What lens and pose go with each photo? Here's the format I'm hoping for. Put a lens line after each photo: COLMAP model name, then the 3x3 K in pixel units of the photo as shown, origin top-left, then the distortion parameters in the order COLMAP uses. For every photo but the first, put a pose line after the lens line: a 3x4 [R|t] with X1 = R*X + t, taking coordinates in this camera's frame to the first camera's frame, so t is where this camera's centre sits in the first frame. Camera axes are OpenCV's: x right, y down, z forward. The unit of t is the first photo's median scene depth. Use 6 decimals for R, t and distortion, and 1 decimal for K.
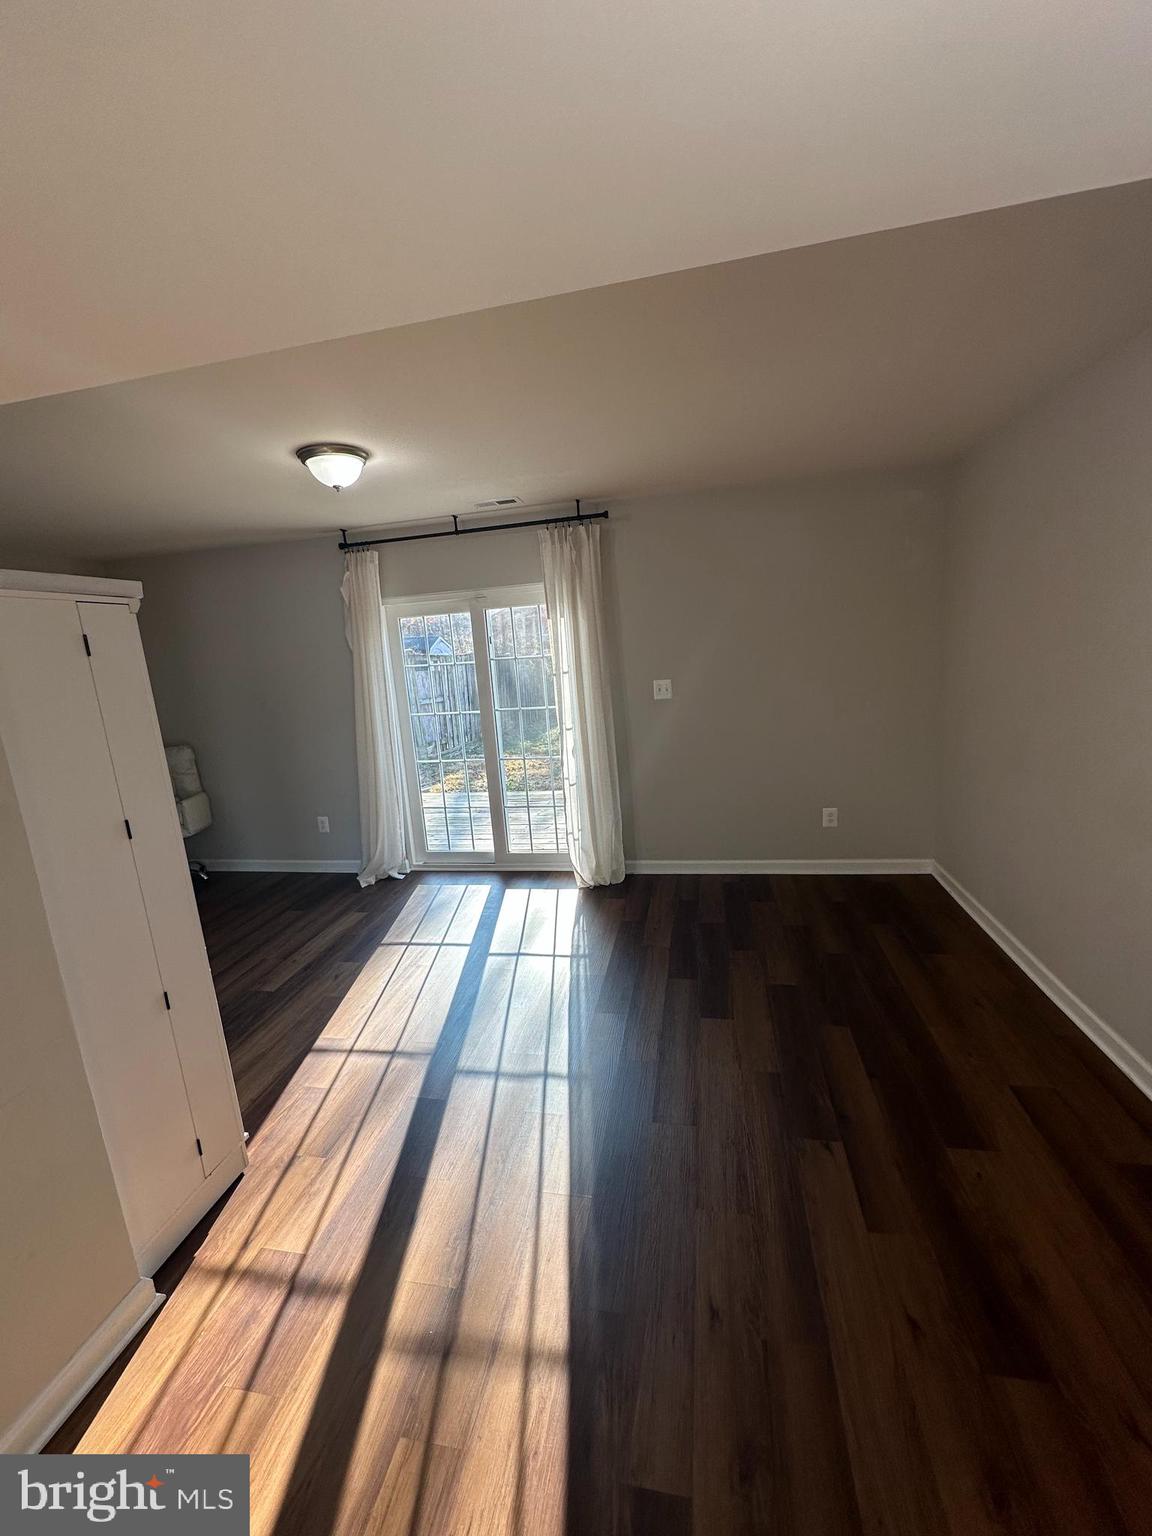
lens RADIAL K [[615.8, 0, 576.7], [0, 615.8, 770.8], [0, 0, 1]] dist [-0.008692, 0.000218]
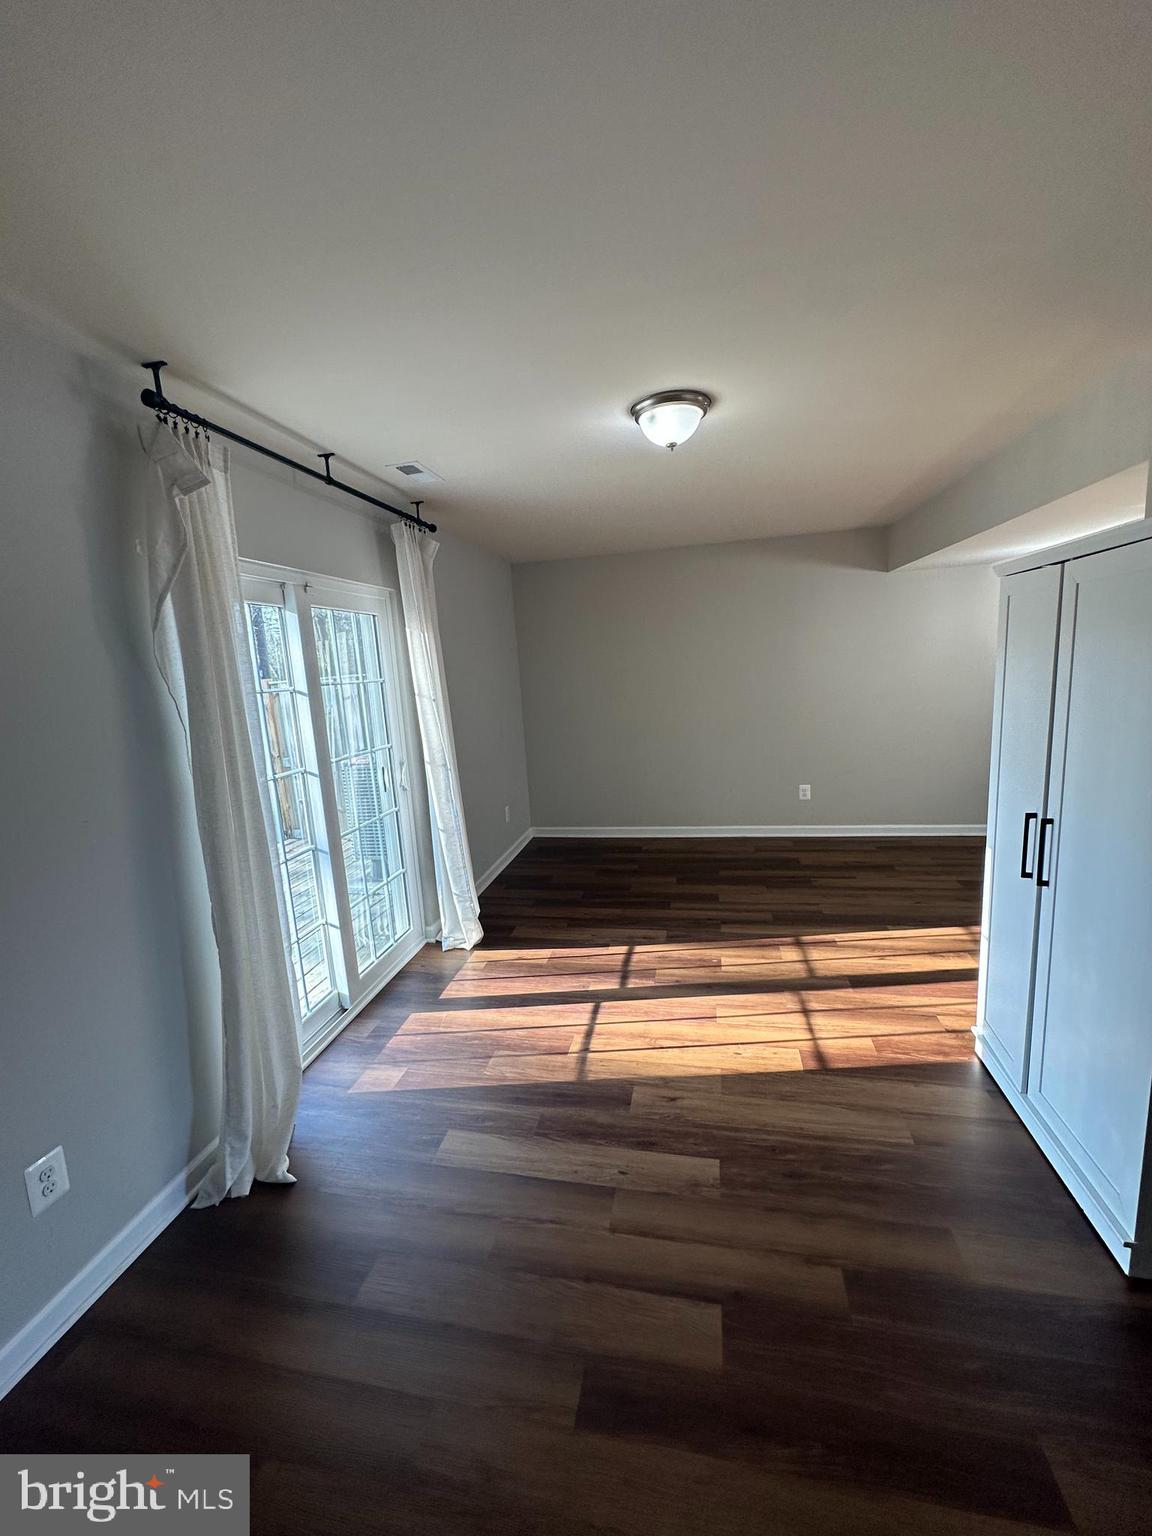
lens RADIAL K [[615.8, 0, 580.4], [0, 615.8, 772.1], [0, 0, 1]] dist [-0.008692, 0.000218]
pose [[0.003904, -0.099309, 0.995049, -1.017359], [0.263758, 0.959922, 0.094769, -0.106344], [-0.964581, 0.262082, 0.029941, 0.961245]]
